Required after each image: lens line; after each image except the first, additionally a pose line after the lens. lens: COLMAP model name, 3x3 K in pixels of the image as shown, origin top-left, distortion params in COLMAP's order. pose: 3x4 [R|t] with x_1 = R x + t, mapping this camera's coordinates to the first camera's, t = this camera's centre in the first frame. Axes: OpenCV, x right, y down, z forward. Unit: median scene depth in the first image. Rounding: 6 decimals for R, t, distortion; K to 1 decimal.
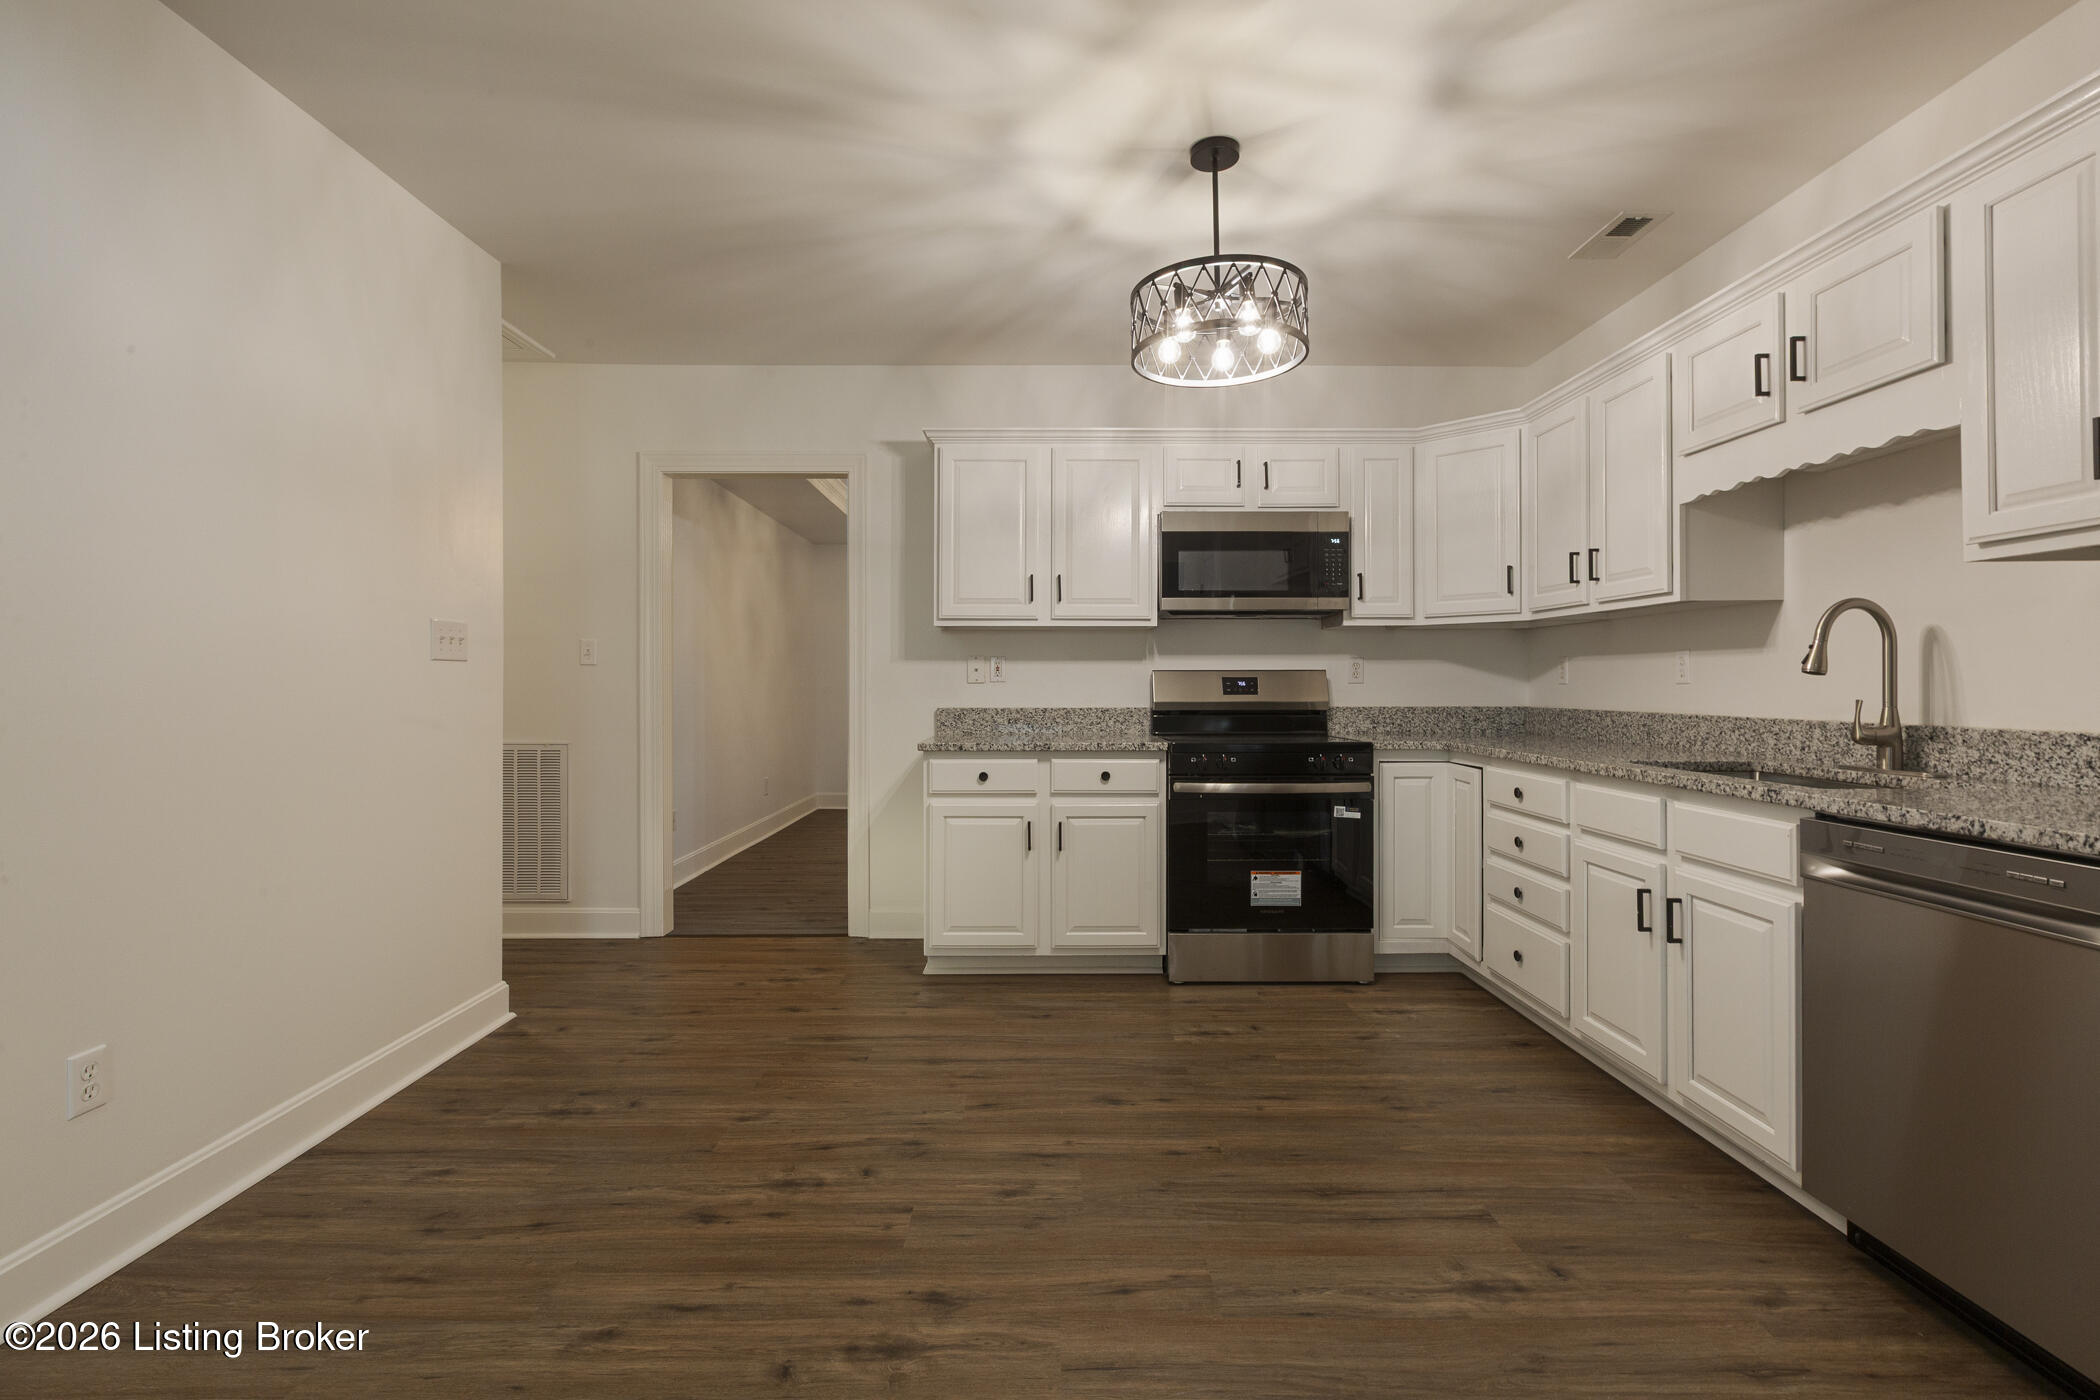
lens RADIAL K [[933.0, 0, 1049.5], [0, 933.0, 686.3], [0, 0, 1]] dist [-0.001998, 0.000231]
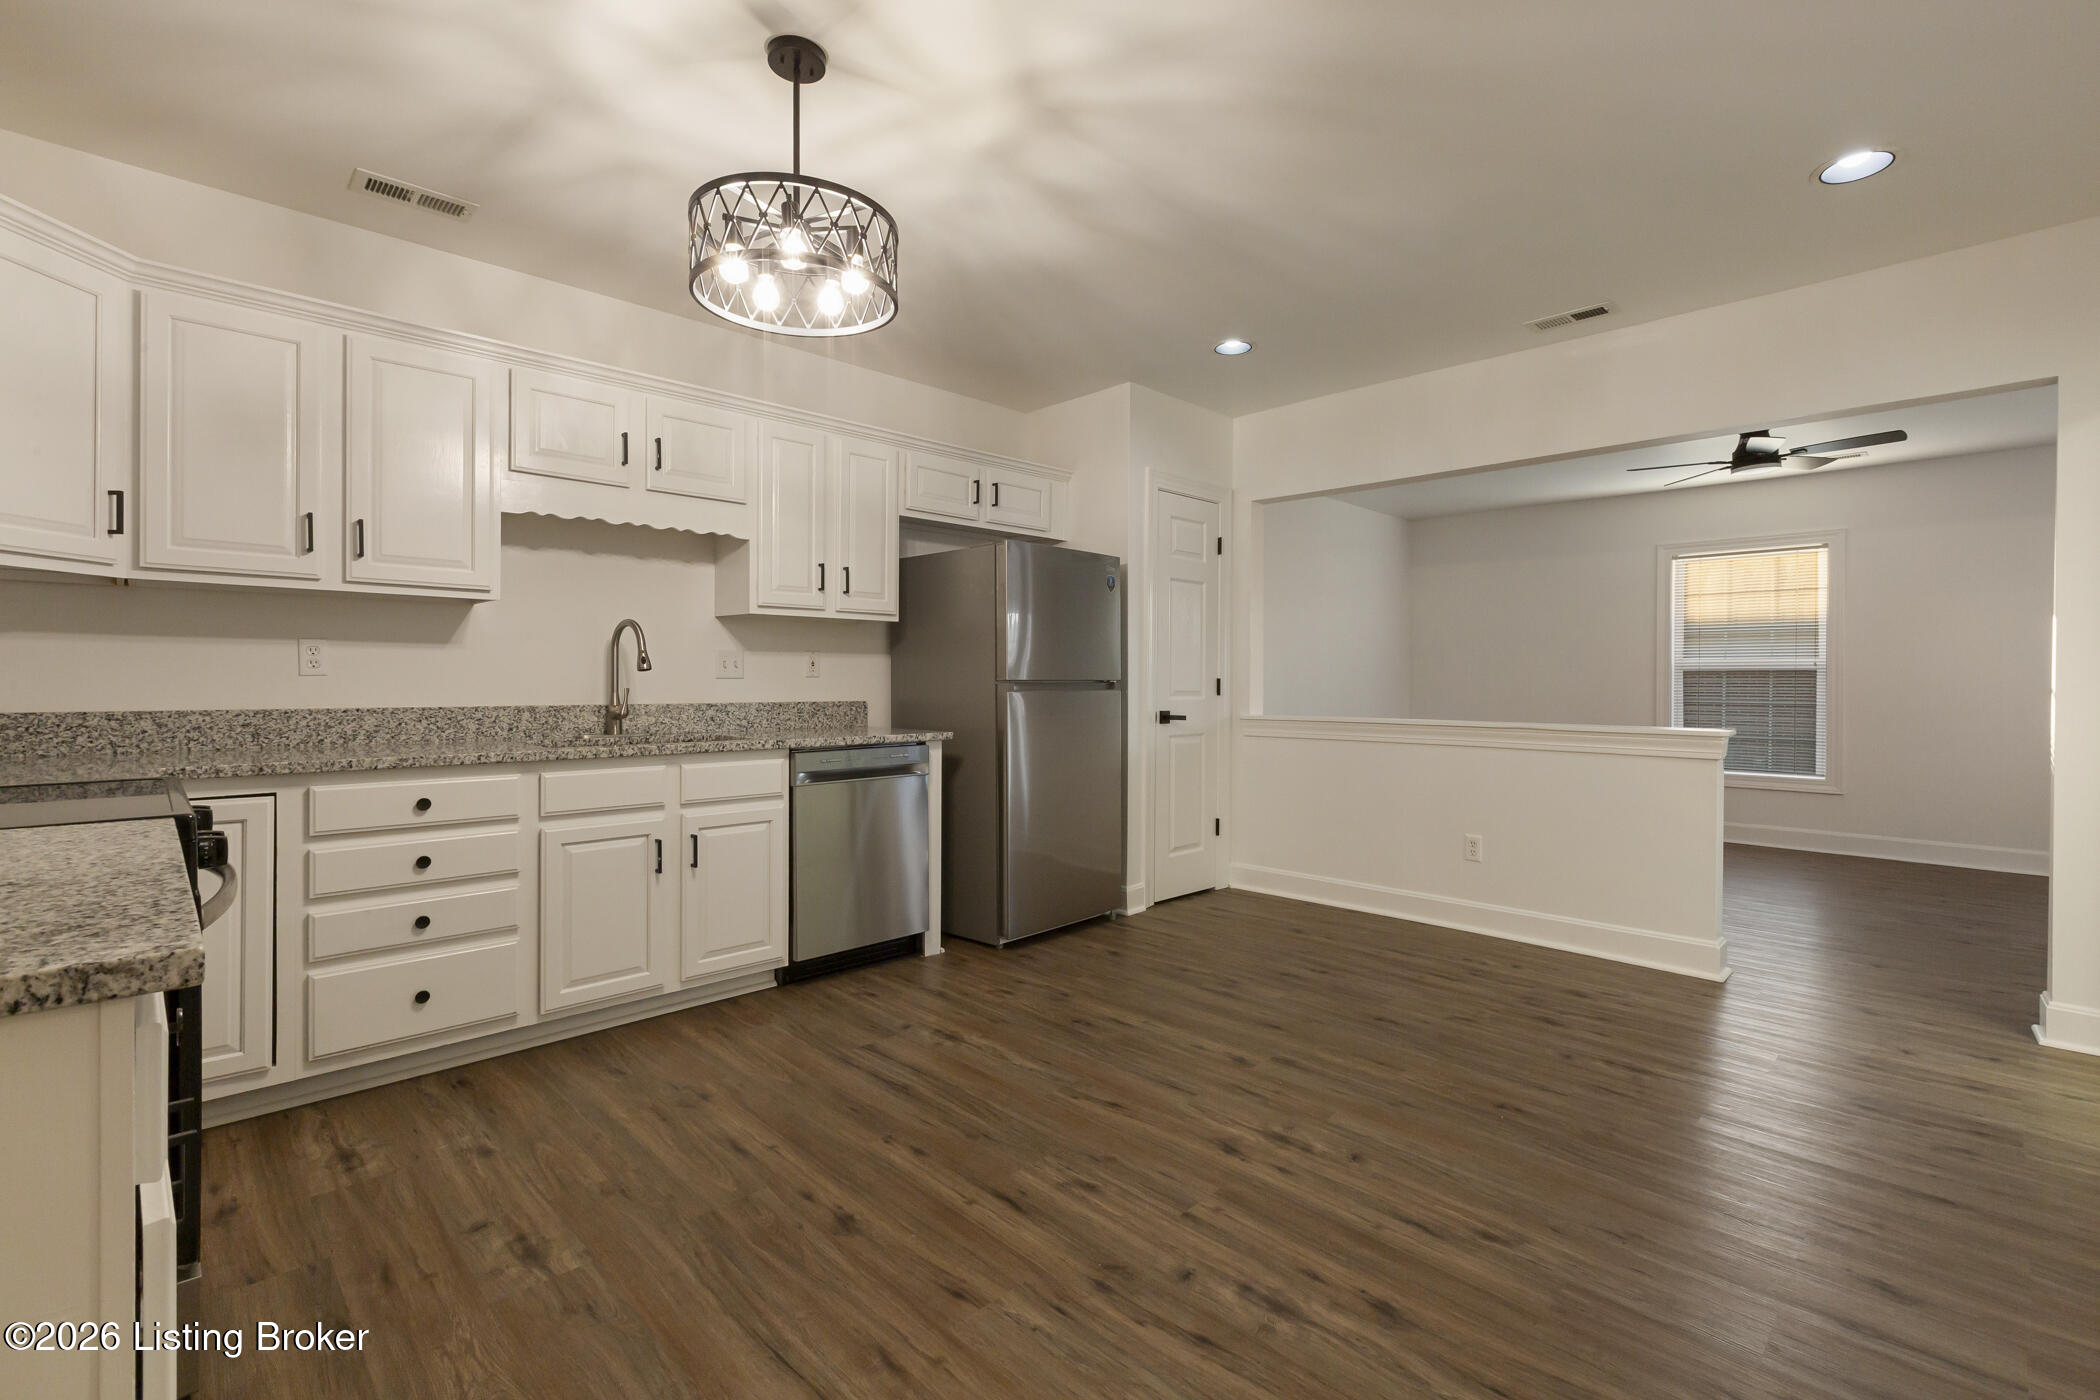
lens RADIAL K [[926.7, 0, 1044.9], [0, 926.7, 687.4], [0, 0, 1]] dist [-0.002057, -0.000354]
pose [[-0.694550, -0.005872, 0.719420, -0.507598], [-0.001111, 0.999974, 0.007088, 0.001910], [-0.719443, 0.004124, -0.694539, 1.215222]]
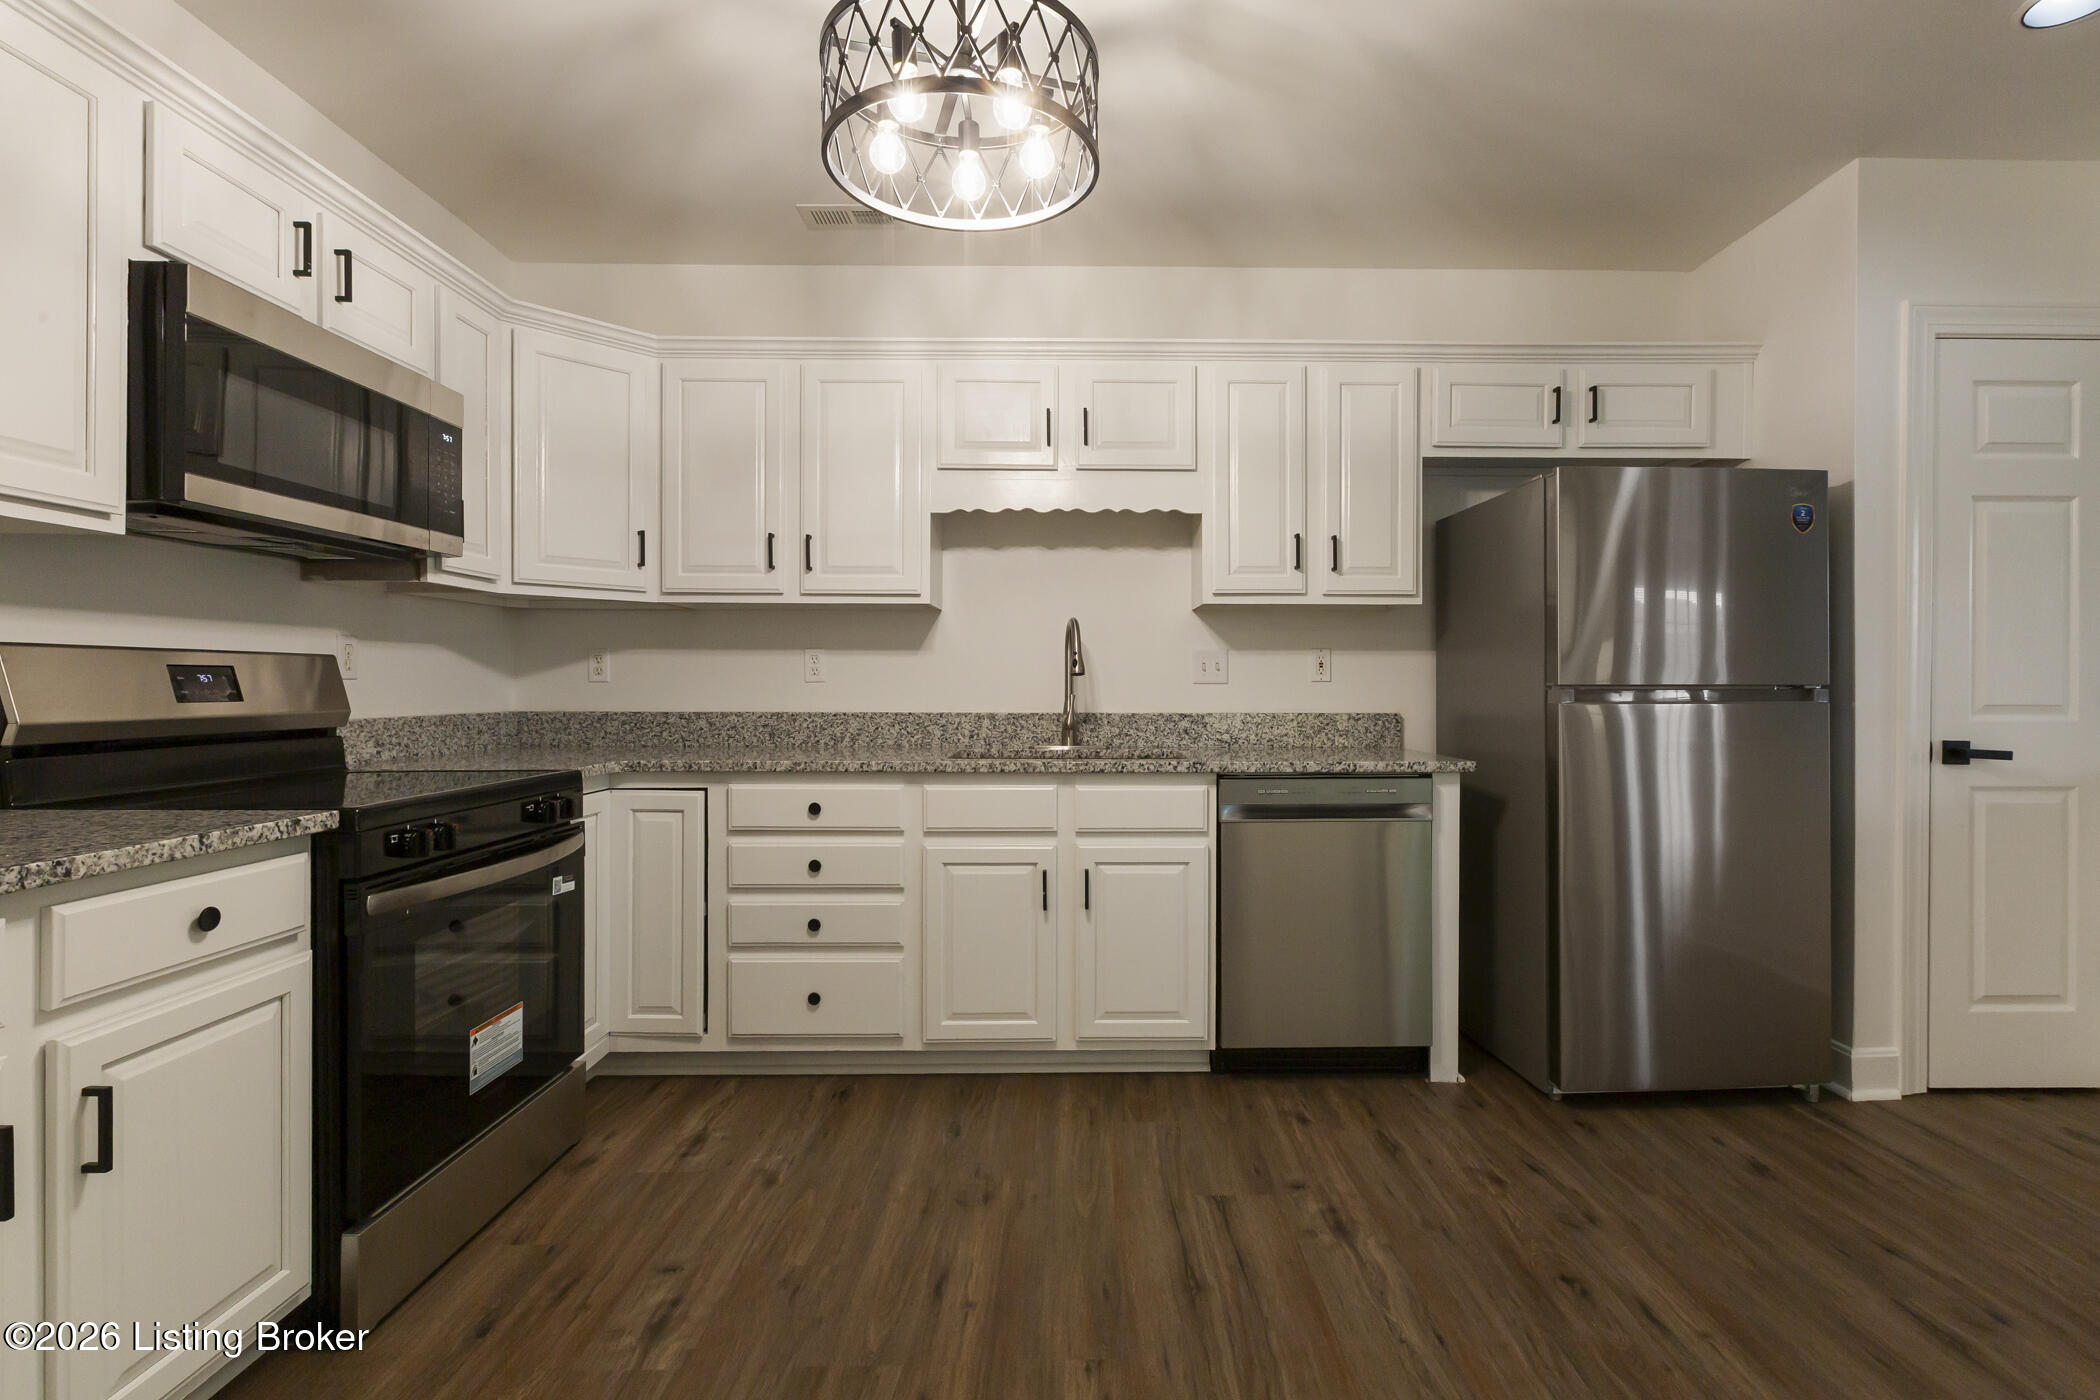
lens RADIAL K [[981.8, 0, 1084.6], [0, 981.8, 689.4], [0, 0, 1]] dist [-0.004718, -0.000066]
pose [[-0.007583, -0.003774, 0.999964, -0.413314], [0.000078, 0.999993, 0.003775, 0.001345], [-0.999971, 0.000107, -0.007583, 0.783216]]
